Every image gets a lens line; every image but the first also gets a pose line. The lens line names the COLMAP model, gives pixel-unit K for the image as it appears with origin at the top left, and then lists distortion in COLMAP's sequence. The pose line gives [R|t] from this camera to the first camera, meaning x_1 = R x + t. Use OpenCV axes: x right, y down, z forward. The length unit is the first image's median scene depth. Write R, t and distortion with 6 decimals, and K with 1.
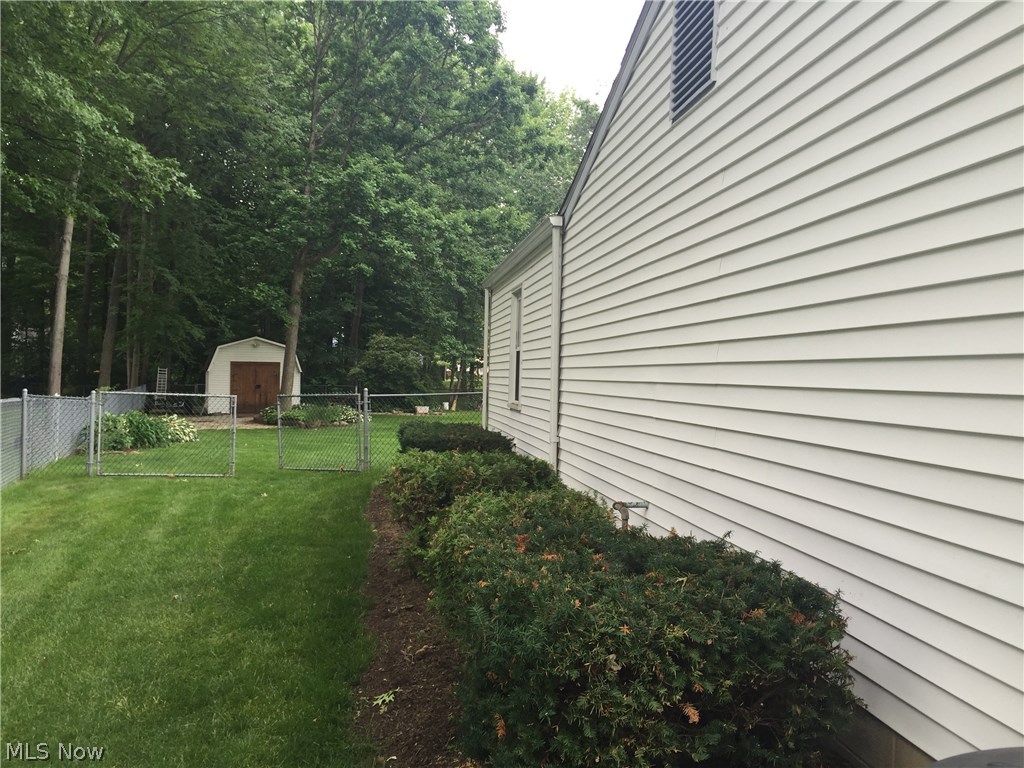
lens RADIAL K [[885.0, 0, 514.5], [0, 885.0, 382.5], [0, 0, 1]] dist [0.056860, -0.040078]
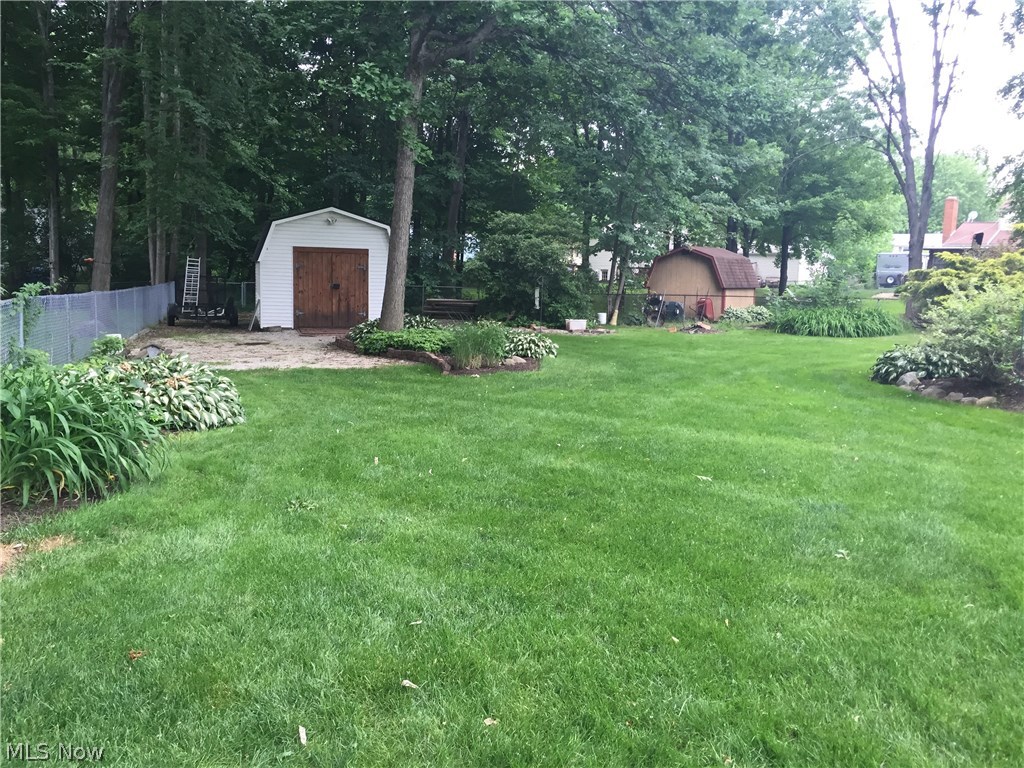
lens RADIAL K [[885.0, 0, 513.9], [0, 885.0, 385.6], [0, 0, 1]] dist [0.056860, -0.040078]
pose [[0.998516, 0.016444, -0.051924, -0.124729], [-0.010473, 0.993512, 0.113241, 0.001603], [0.053449, -0.112529, 0.992210, 0.359977]]
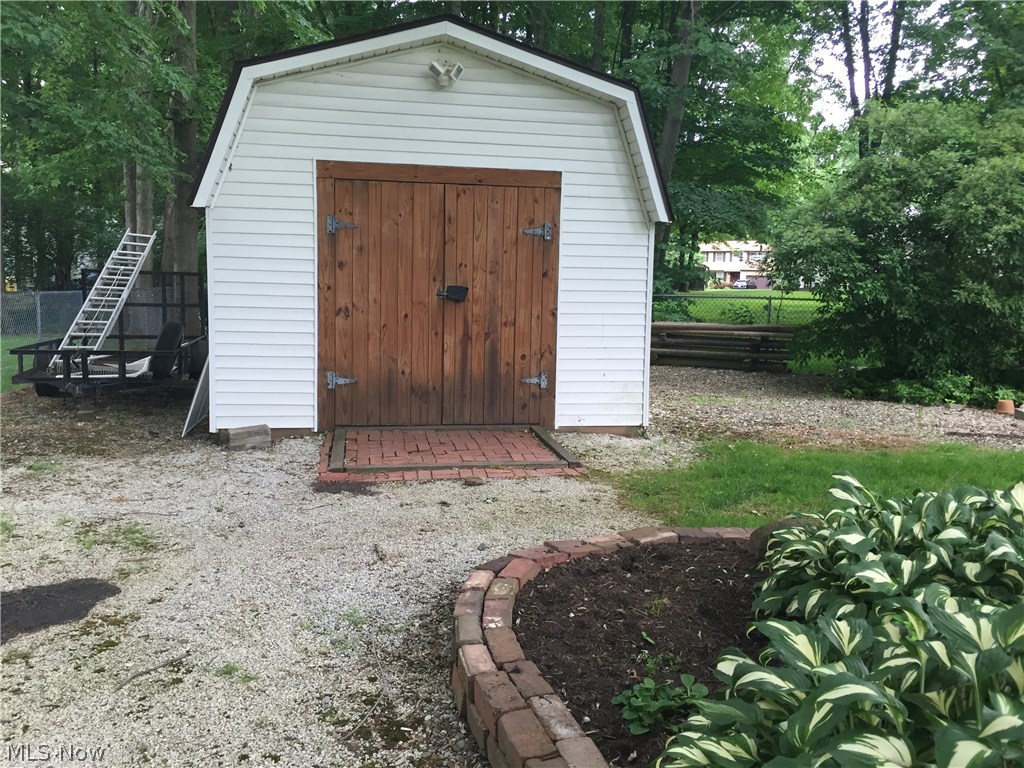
lens RADIAL K [[885.0, 0, 510.0], [0, 885.0, 385.1], [0, 0, 1]] dist [0.056860, -0.040078]
pose [[0.980751, 0.027171, -0.193363, -0.237336], [-0.008071, 0.995066, 0.098890, 0.005089], [0.195096, -0.095425, 0.976131, 0.806705]]
